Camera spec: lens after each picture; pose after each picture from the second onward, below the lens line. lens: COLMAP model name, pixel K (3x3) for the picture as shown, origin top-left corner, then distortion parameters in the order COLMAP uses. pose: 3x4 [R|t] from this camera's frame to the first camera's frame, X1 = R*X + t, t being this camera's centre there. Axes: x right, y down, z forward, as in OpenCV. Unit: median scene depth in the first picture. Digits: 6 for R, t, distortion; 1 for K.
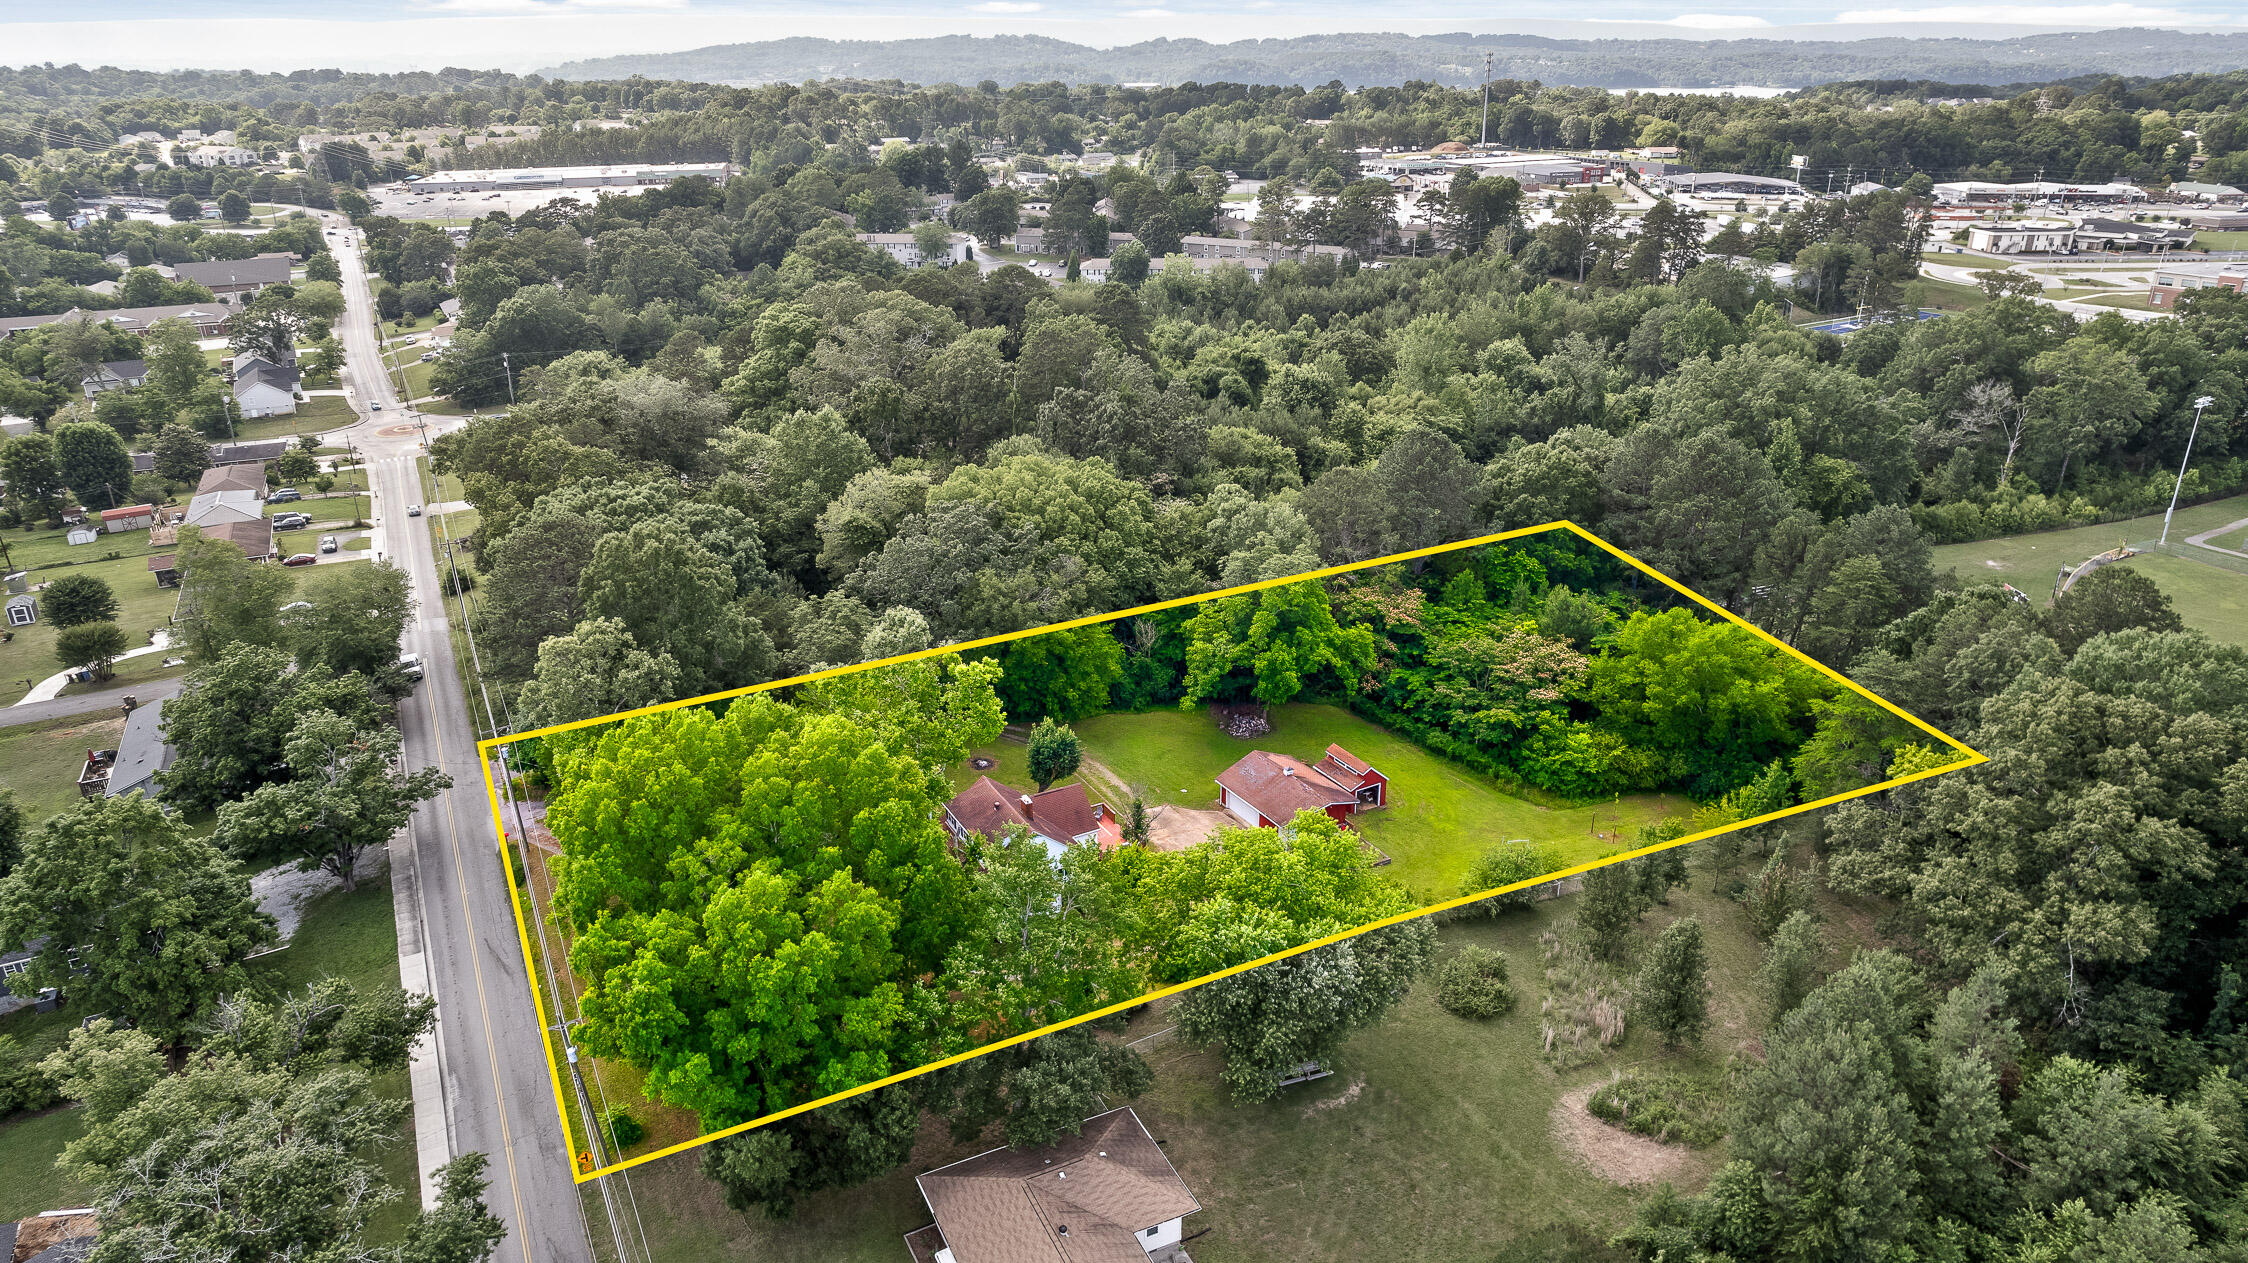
lens RADIAL K [[1419.5, 0, 1171.3], [0, 1419.5, 620.2], [0, 0, 1]] dist [-0.092607, 0.084719]
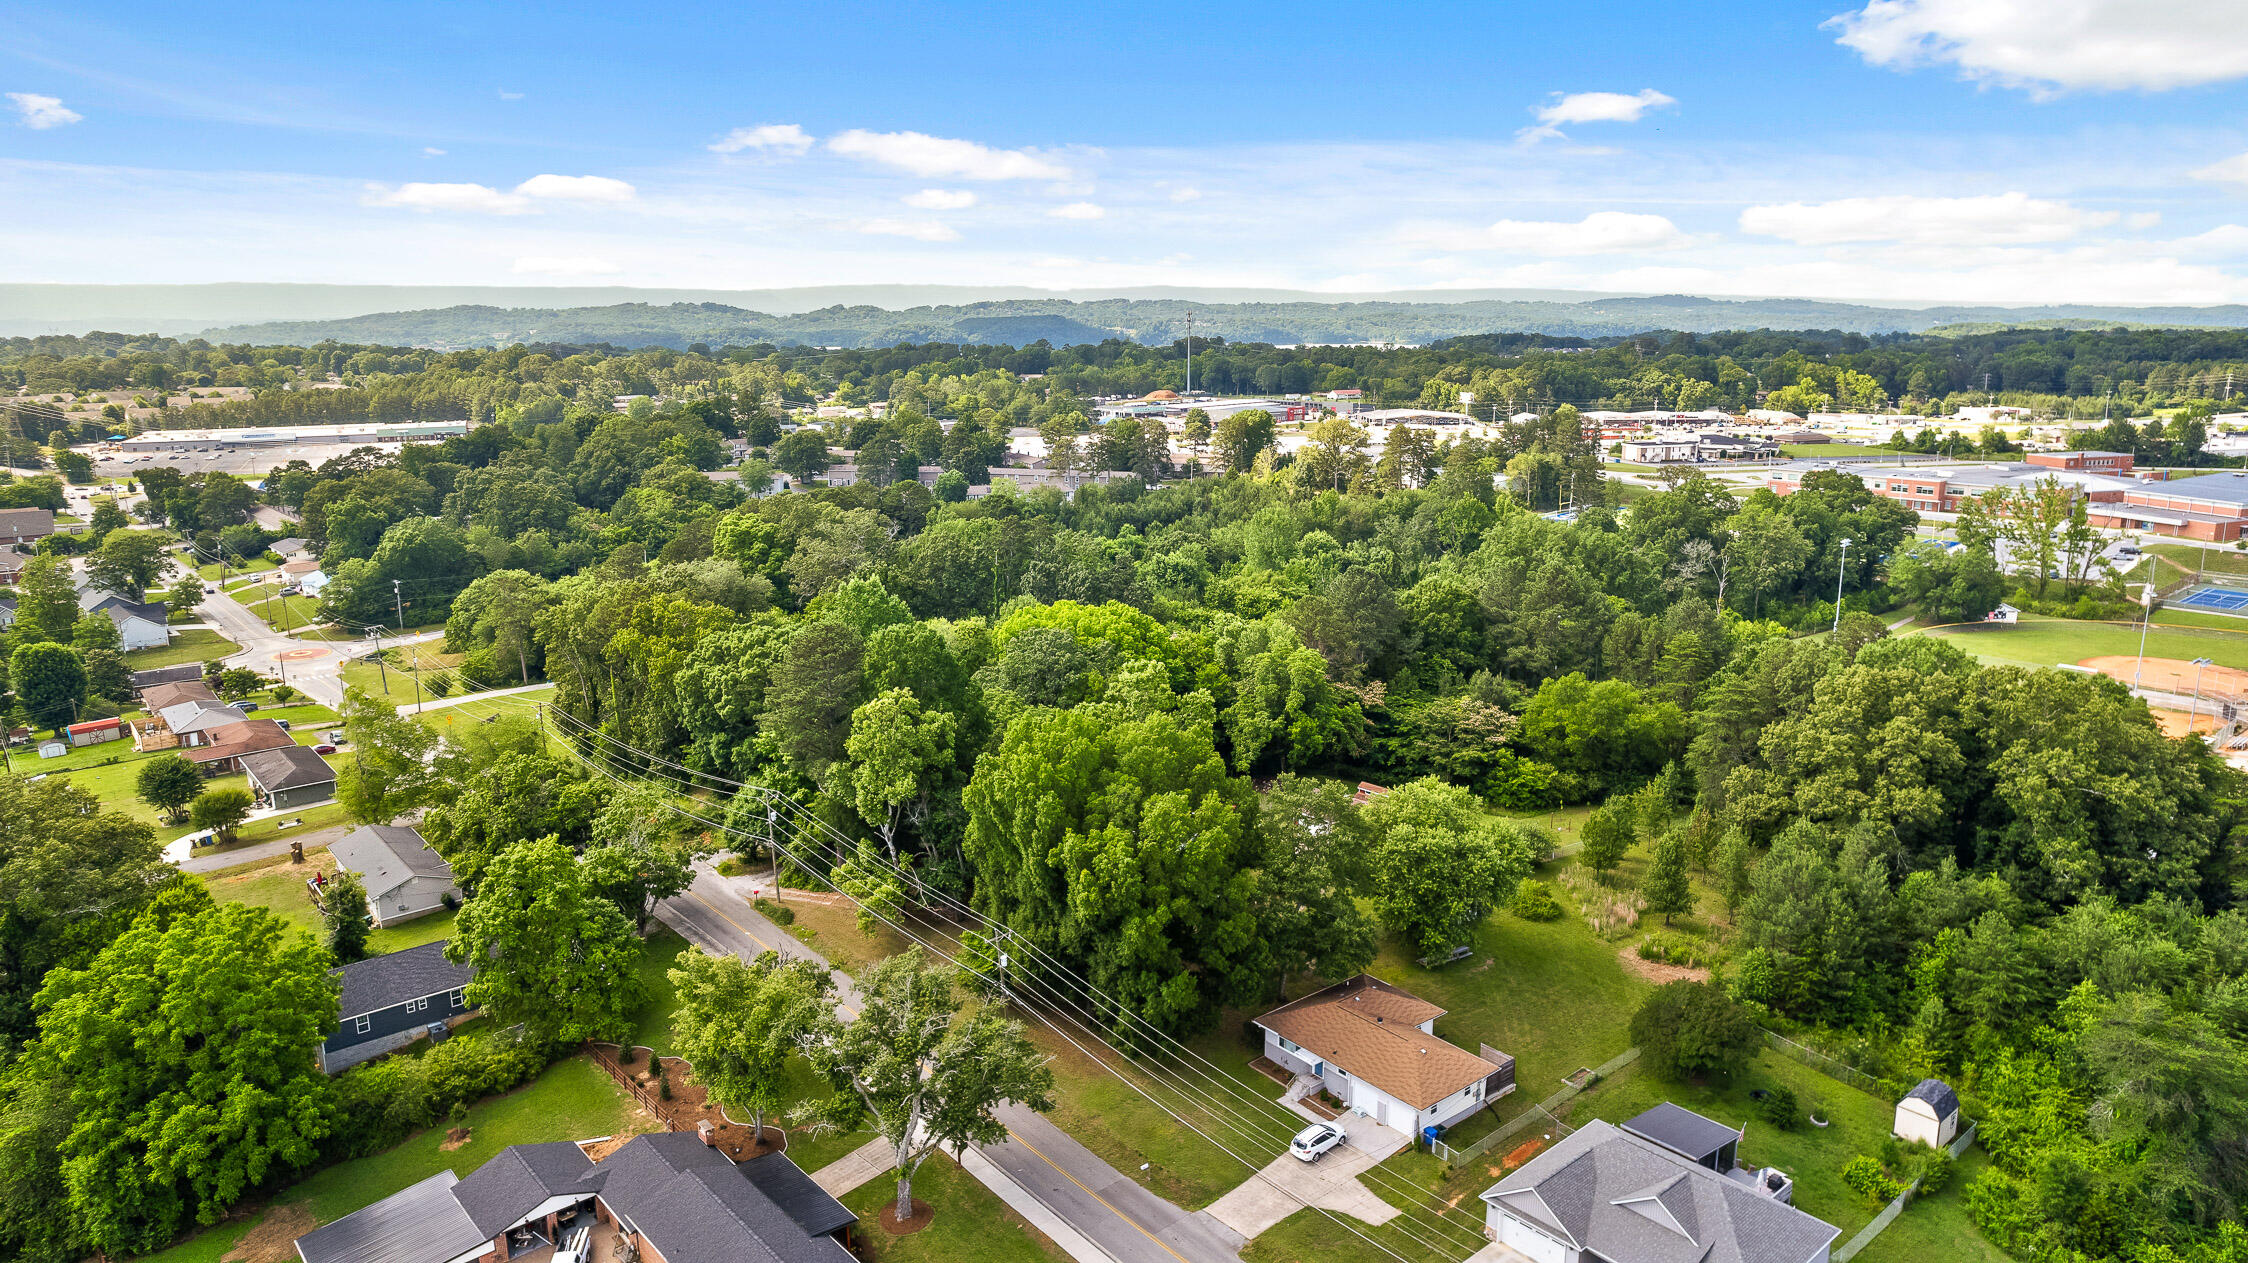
lens RADIAL K [[1419.5, 0, 1171.3], [0, 1419.5, 620.2], [0, 0, 1]] dist [-0.092607, 0.084719]
pose [[0.973154, -0.049549, 0.224757, -0.177986], [0.087918, 0.982524, -0.164066, 0.070649], [-0.212700, 0.179421, 0.960503, -0.138038]]
